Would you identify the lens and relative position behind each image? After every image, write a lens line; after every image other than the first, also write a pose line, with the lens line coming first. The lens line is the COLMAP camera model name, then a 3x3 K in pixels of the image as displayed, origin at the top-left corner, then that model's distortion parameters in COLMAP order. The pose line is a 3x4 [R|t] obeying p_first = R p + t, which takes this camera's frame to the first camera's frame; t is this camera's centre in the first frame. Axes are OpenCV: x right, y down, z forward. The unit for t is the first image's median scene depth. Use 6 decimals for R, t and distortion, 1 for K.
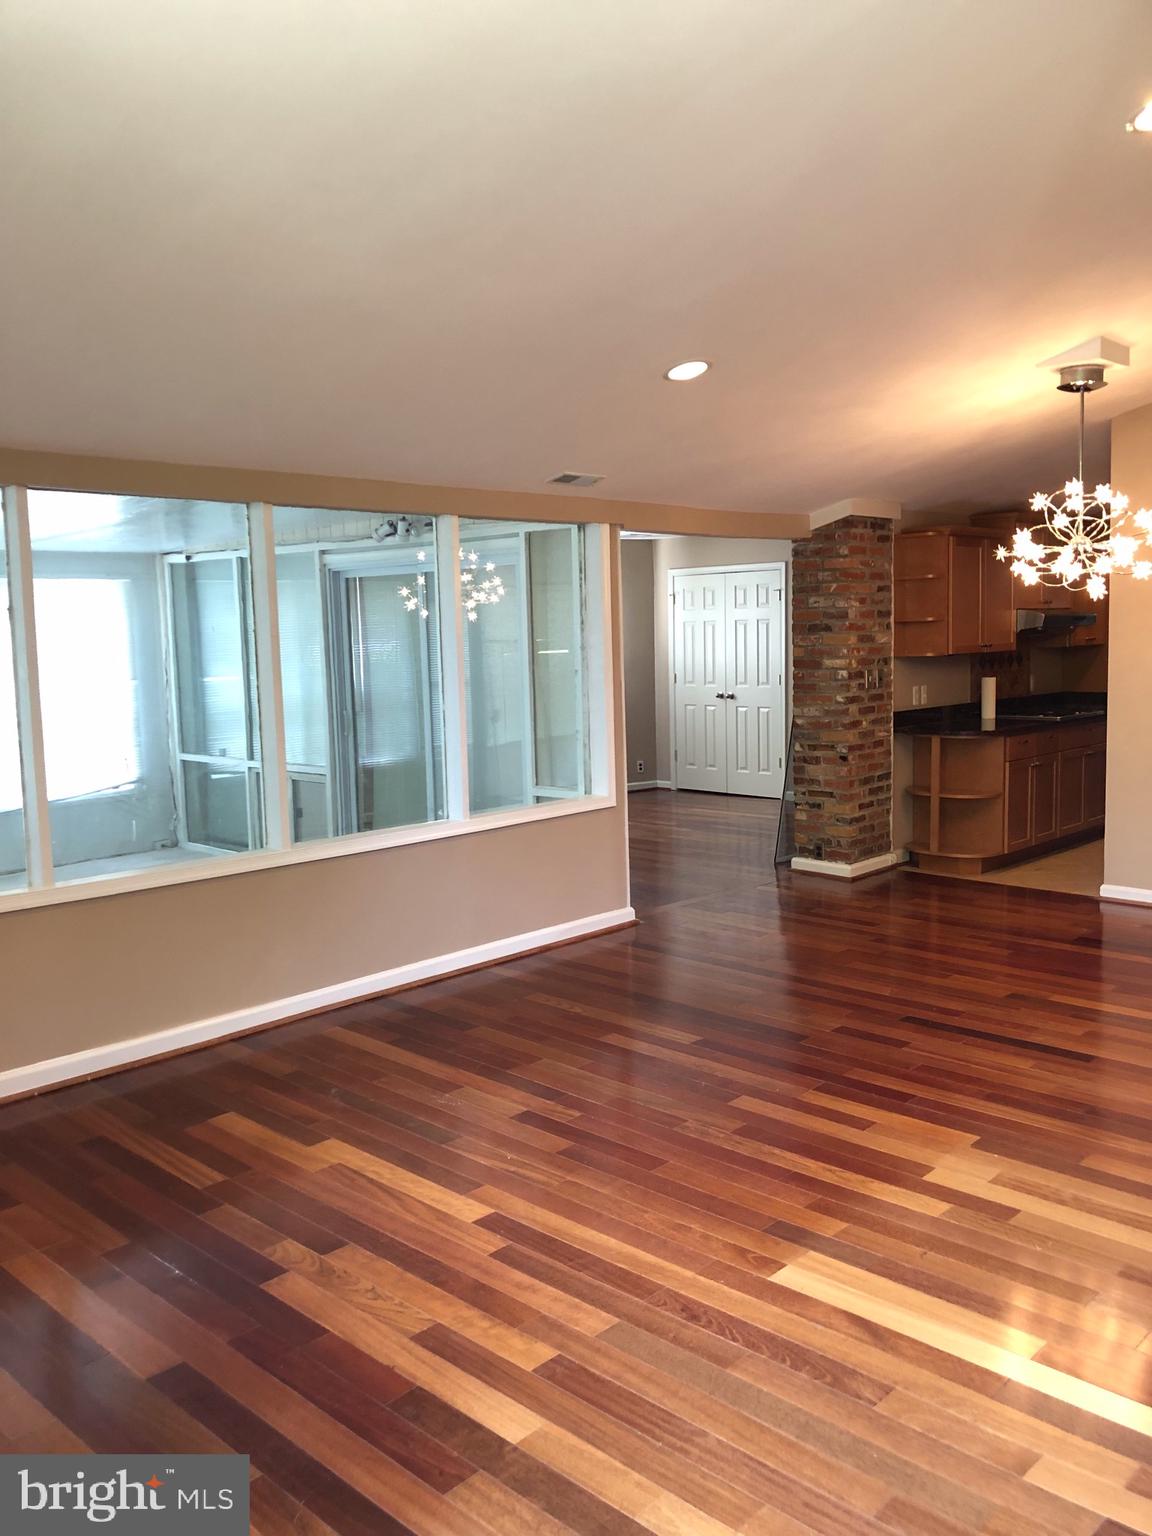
lens RADIAL K [[1258.6, 0, 576.9], [0, 1258.6, 759.0], [0, 0, 1]] dist [0.118315, -0.237145]
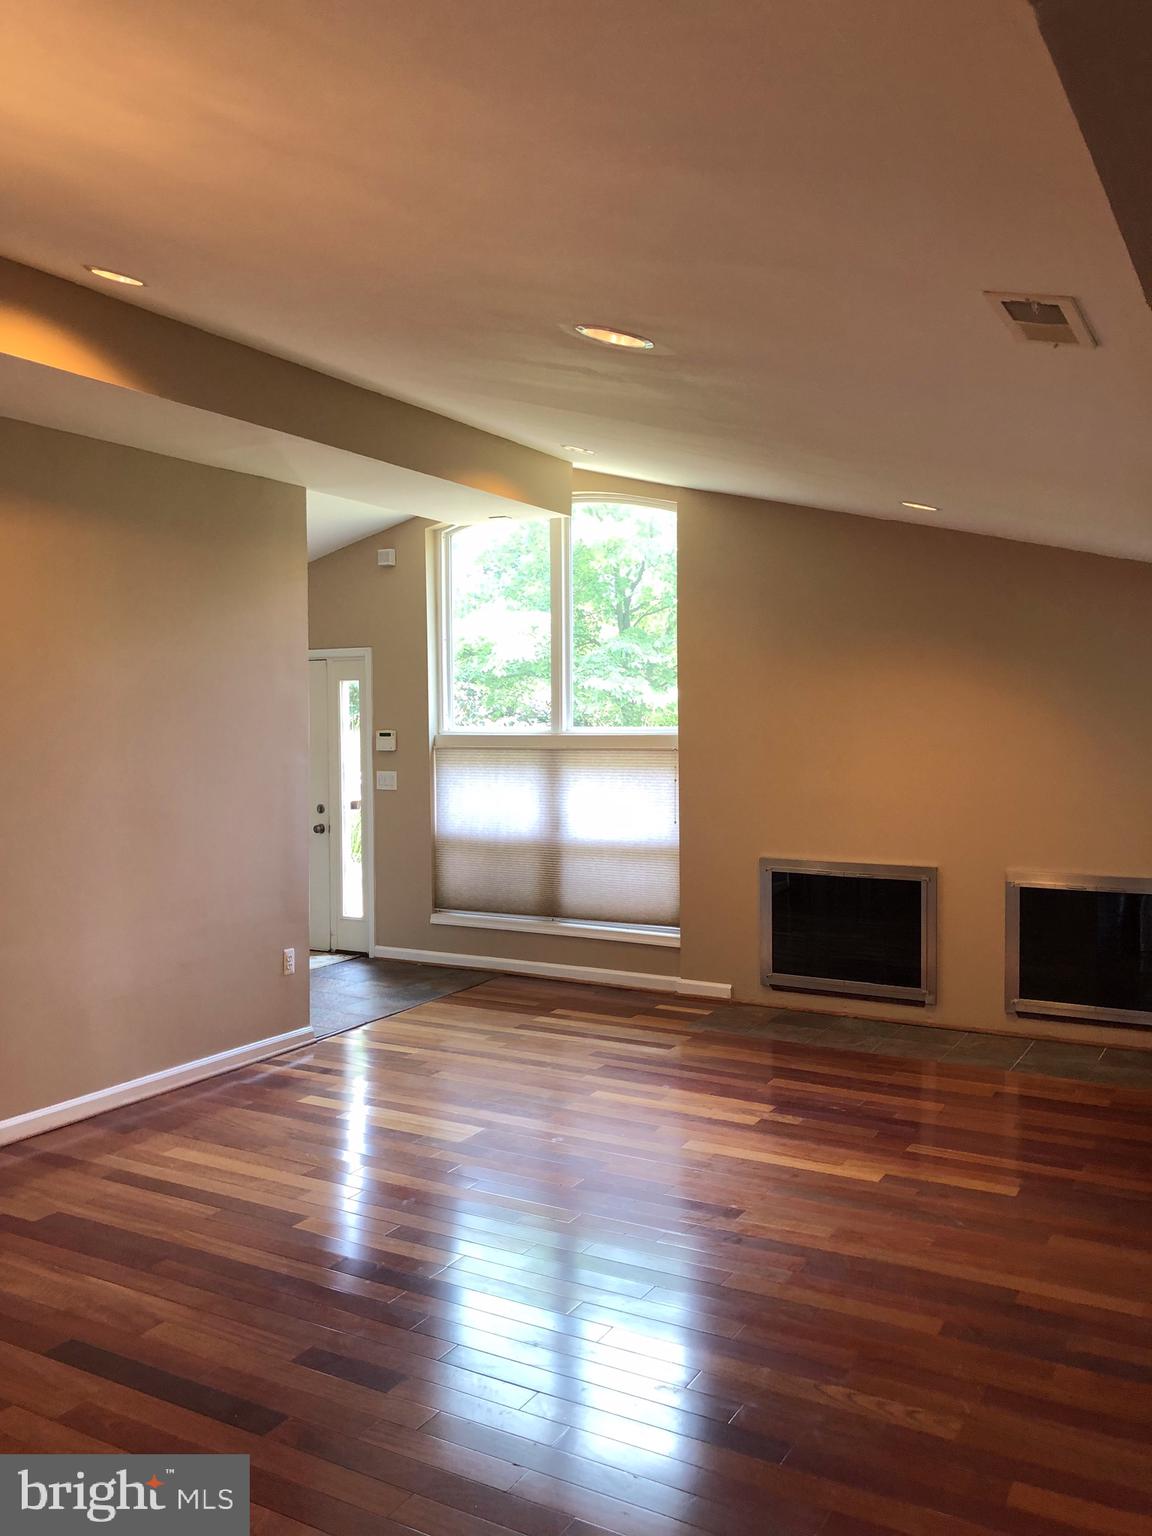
lens RADIAL K [[1258.6, 0, 576.9], [0, 1258.6, 759.0], [0, 0, 1]] dist [0.118315, -0.237145]
pose [[-0.969106, 0.035617, -0.244060, 0.164976], [0.004395, 0.991855, 0.127299, -0.108279], [0.246606, 0.122294, -0.961369, 1.005666]]
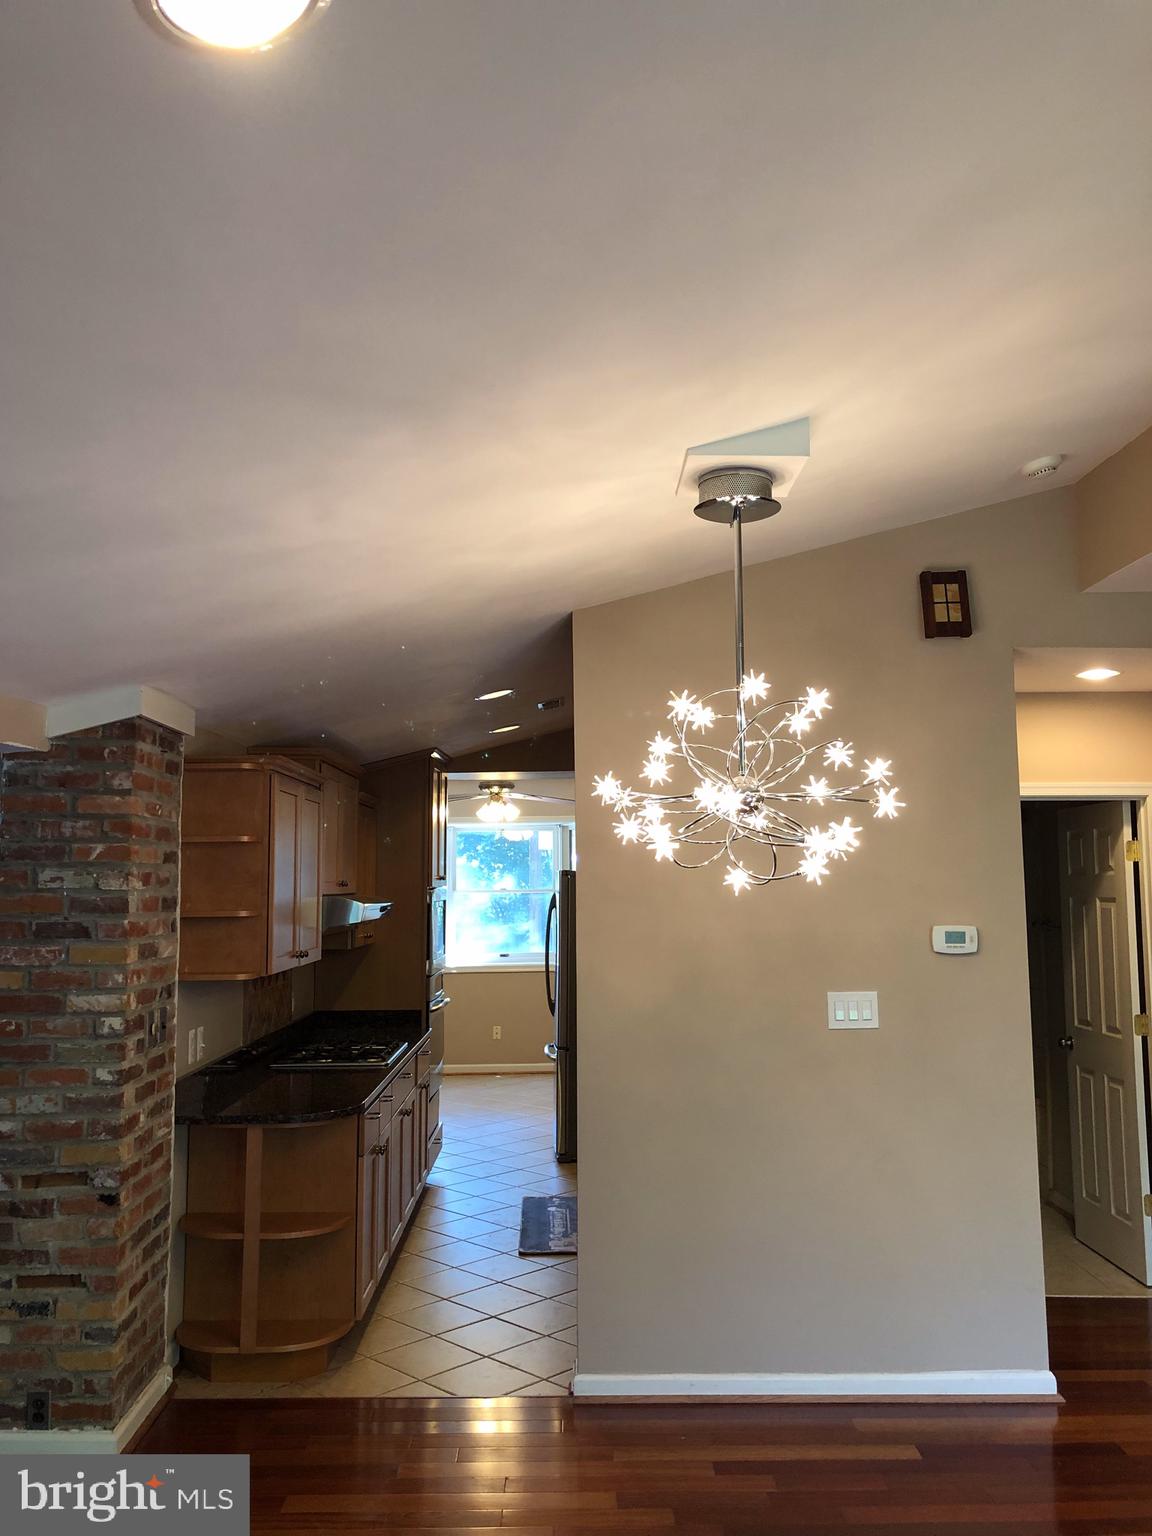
lens RADIAL K [[1272.1, 0, 583.5], [0, 1272.1, 769.3], [0, 0, 1]] dist [0.028942, 0.002939]
pose [[0.709939, 0.085313, 0.699077, -0.019097], [0.059006, 0.981940, -0.179755, -0.063377], [-0.701787, 0.168864, 0.692084, 0.496239]]
